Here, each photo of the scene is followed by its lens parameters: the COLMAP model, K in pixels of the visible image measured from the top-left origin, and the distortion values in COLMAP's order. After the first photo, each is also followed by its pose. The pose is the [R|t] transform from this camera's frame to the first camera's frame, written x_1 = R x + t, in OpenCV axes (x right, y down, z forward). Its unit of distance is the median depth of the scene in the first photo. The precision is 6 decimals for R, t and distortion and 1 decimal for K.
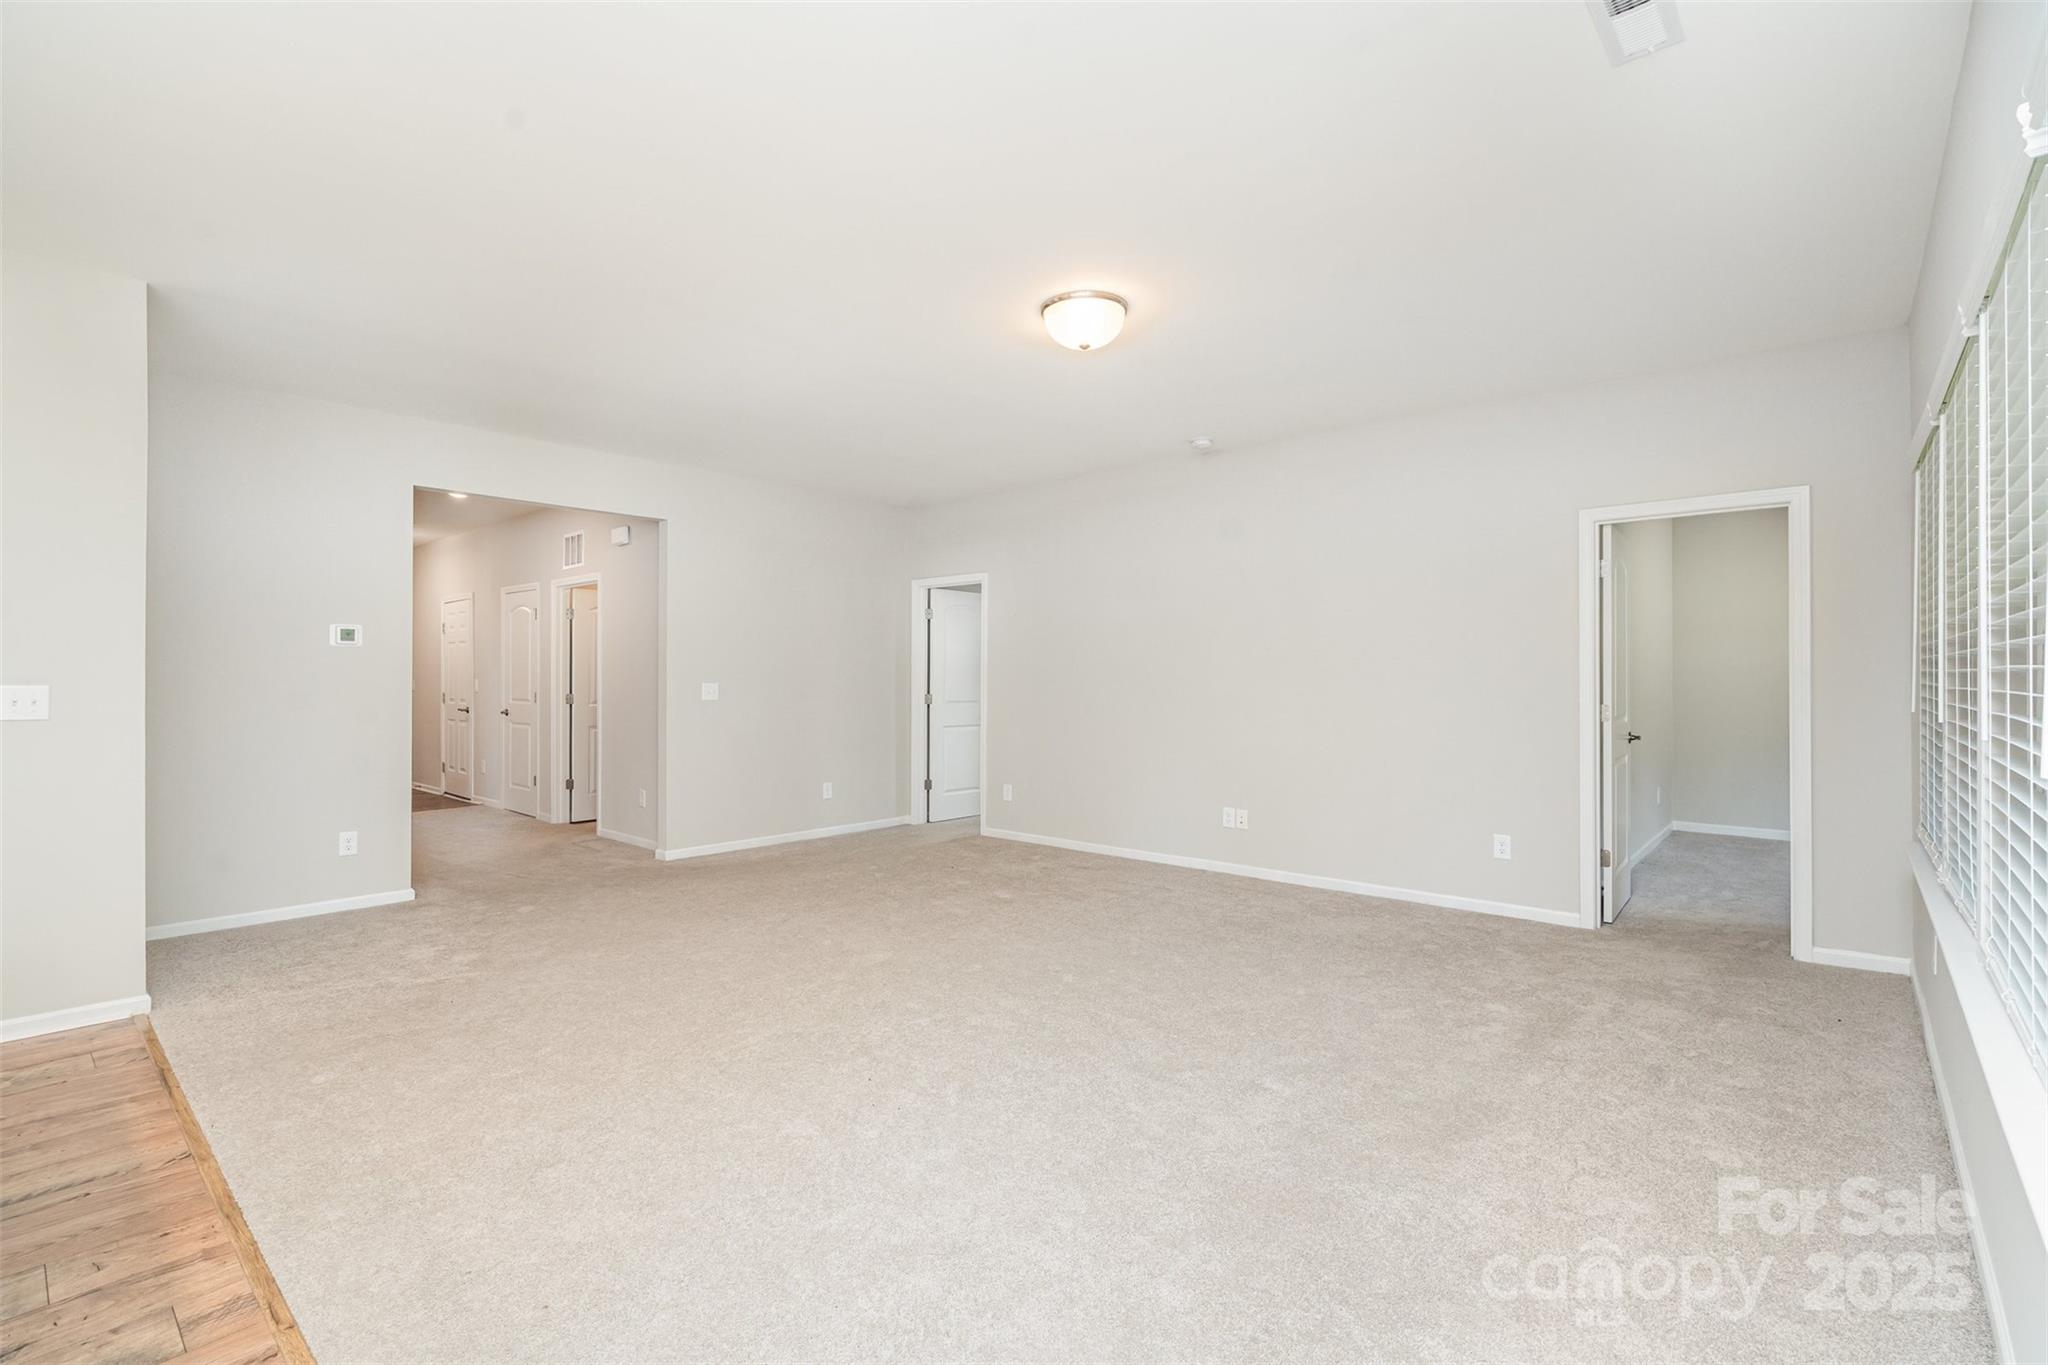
lens RADIAL K [[922.1, 0, 1024.4], [0, 922.1, 670.3], [0, 0, 1]] dist [0.005721, 0.001880]
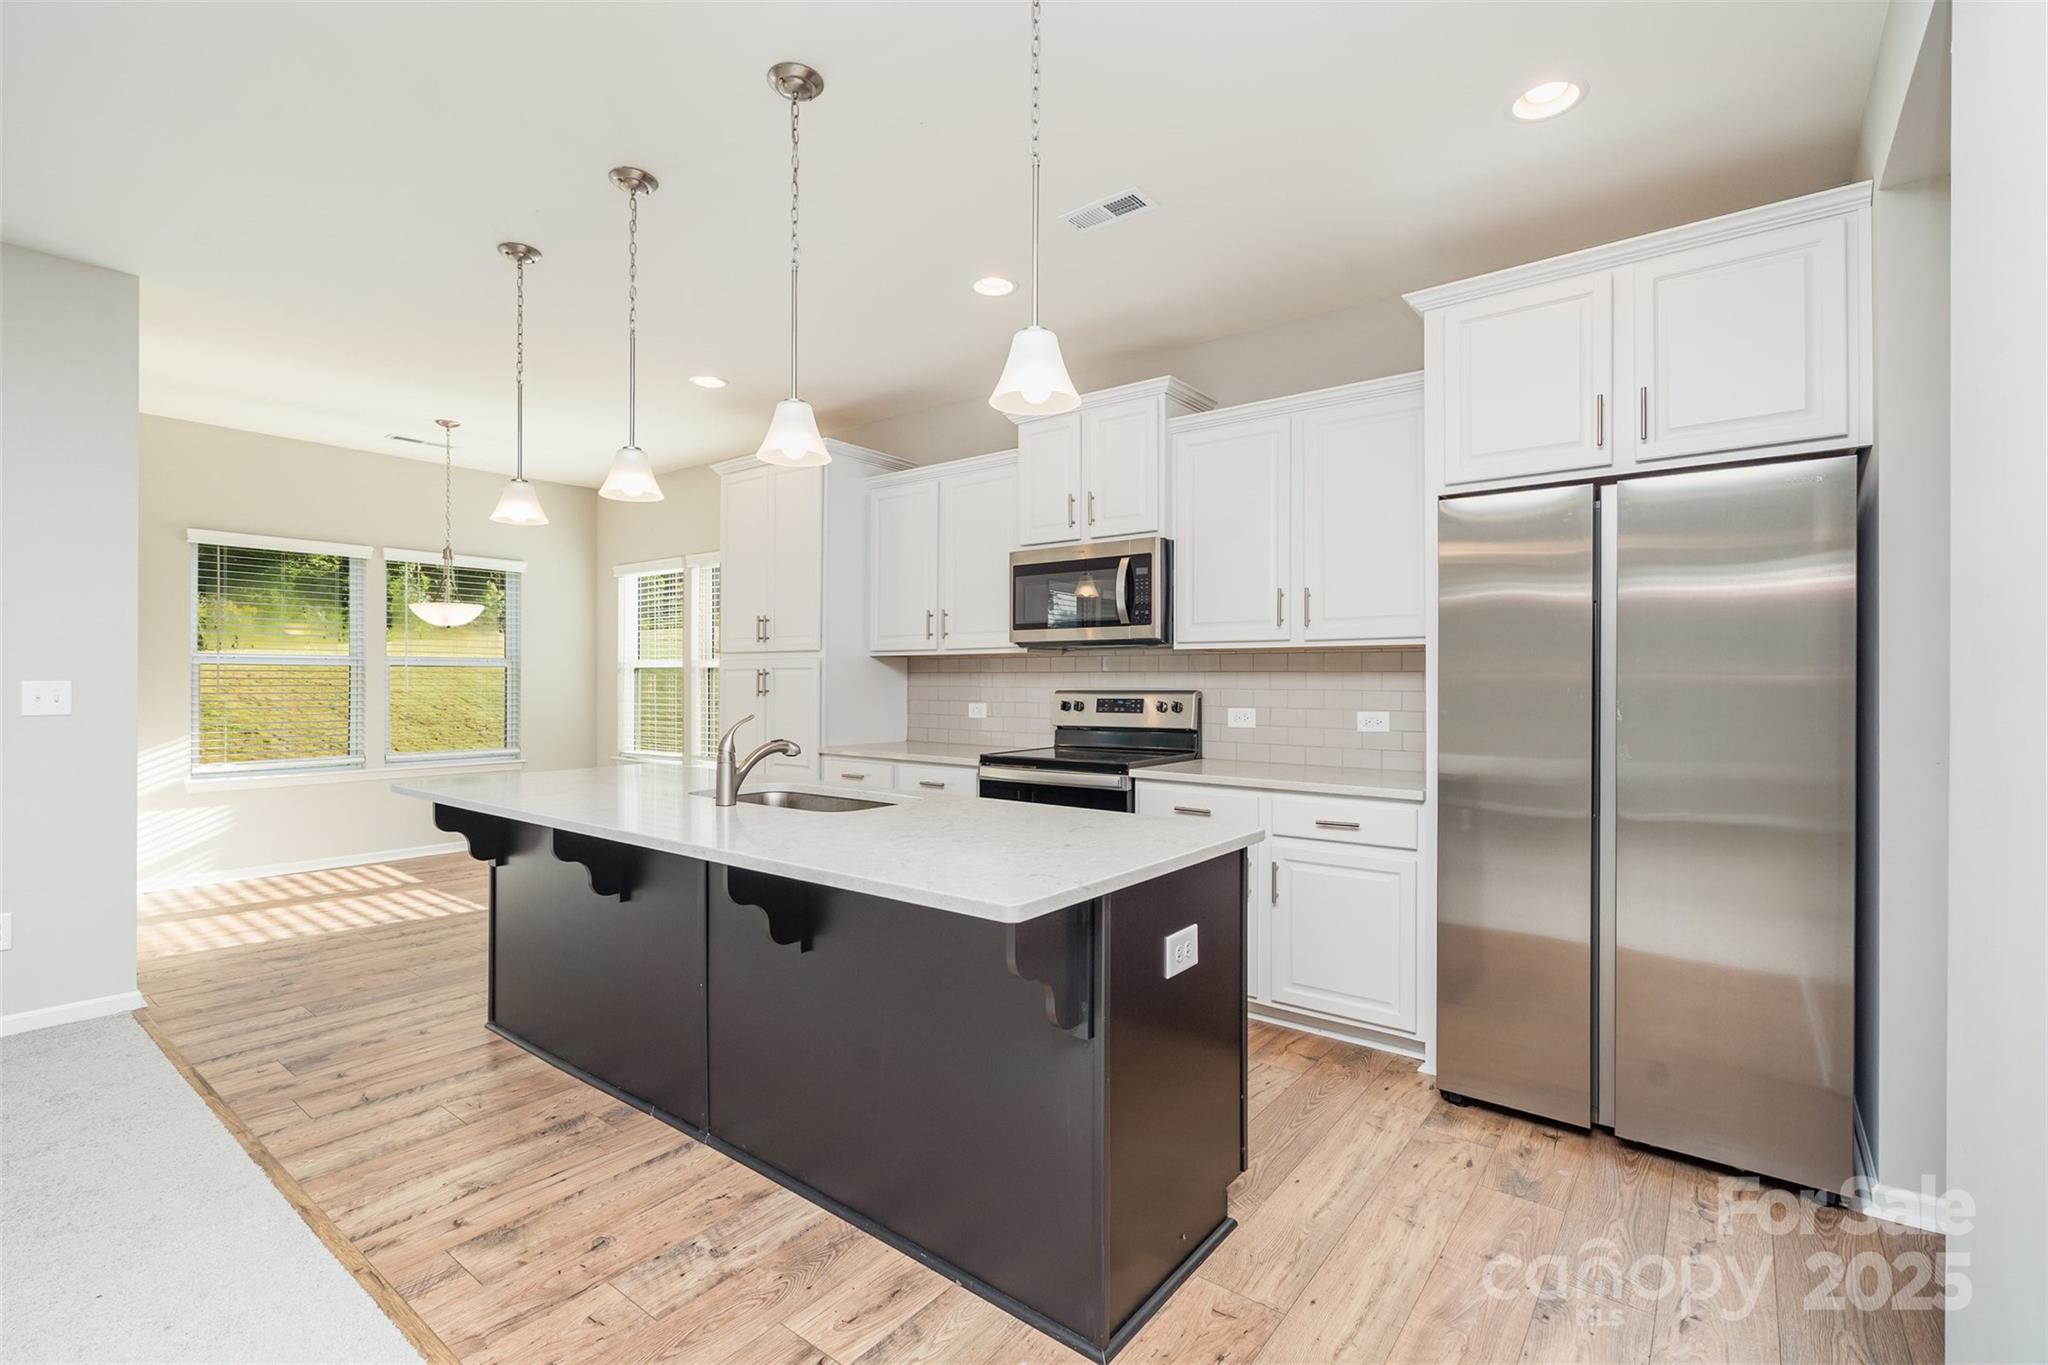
lens RADIAL K [[922.1, 0, 1025.5], [0, 922.1, 680.1], [0, 0, 1]] dist [0.005721, 0.001880]
pose [[-0.998381, -0.005716, -0.056587, -0.970345], [-0.005148, 0.999935, -0.010185, 0.020045], [0.056641, -0.009877, -0.998346, 1.376668]]
